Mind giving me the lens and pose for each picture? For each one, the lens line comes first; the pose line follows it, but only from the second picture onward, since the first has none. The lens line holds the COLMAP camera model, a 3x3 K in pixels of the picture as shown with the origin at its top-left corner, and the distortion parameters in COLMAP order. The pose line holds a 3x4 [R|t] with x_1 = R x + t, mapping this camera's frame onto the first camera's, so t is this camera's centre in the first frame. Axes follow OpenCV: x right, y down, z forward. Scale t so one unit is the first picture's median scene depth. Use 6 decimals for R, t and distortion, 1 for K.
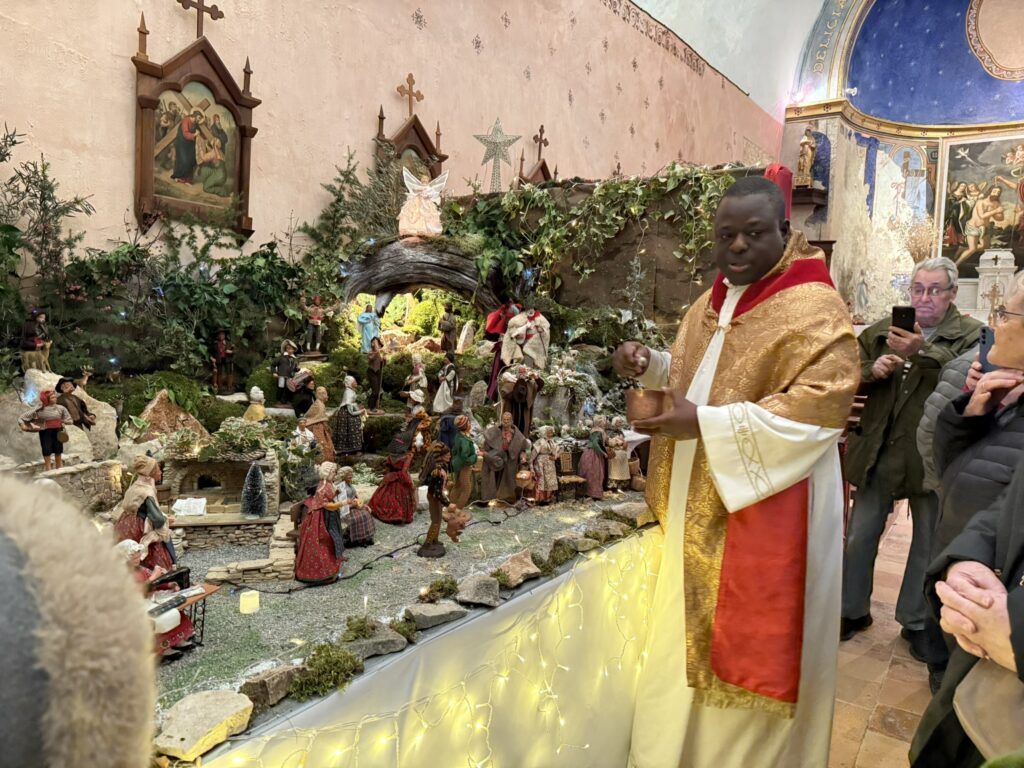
lens RADIAL K [[716.0, 0, 513.7], [0, 716.0, 389.2], [0, 0, 1]] dist [0.041627, -0.054440]
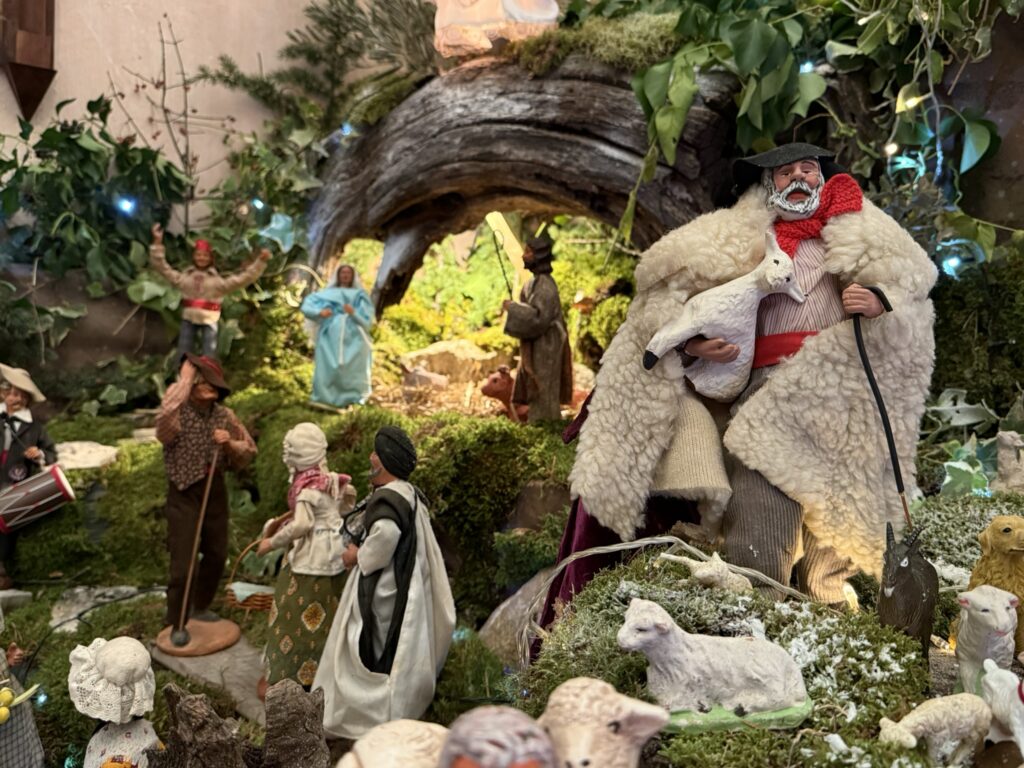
lens RADIAL K [[888.7, 0, 510.2], [0, 888.7, 389.9], [0, 0, 1]] dist [0.032030, -0.011429]
pose [[0.923532, 0.018259, -0.383086, 0.031404], [-0.036634, 0.998499, -0.040725, -0.042225], [0.381767, 0.051644, 0.922815, 0.616644]]
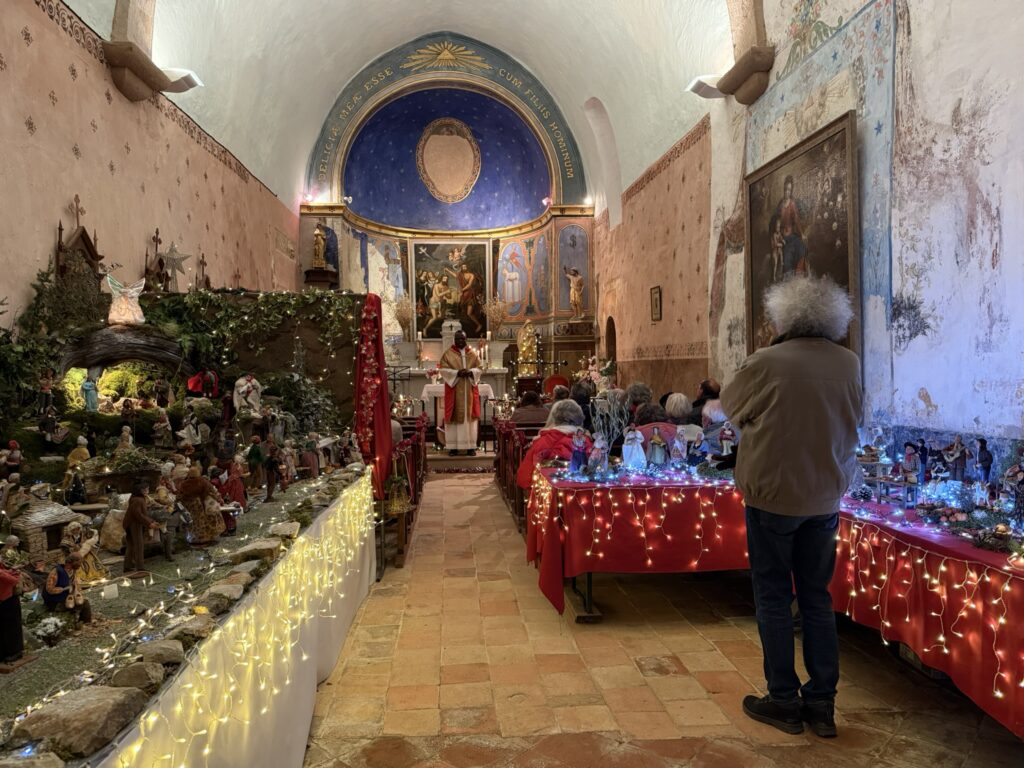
lens RADIAL K [[716.0, 0, 512.9], [0, 716.0, 391.4], [0, 0, 1]] dist [0.041627, -0.054440]
pose [[0.770438, -0.055597, 0.635086, -0.426546], [0.096772, 0.994845, -0.030306, 0.025691], [-0.630127, 0.084808, 0.771847, -0.498258]]
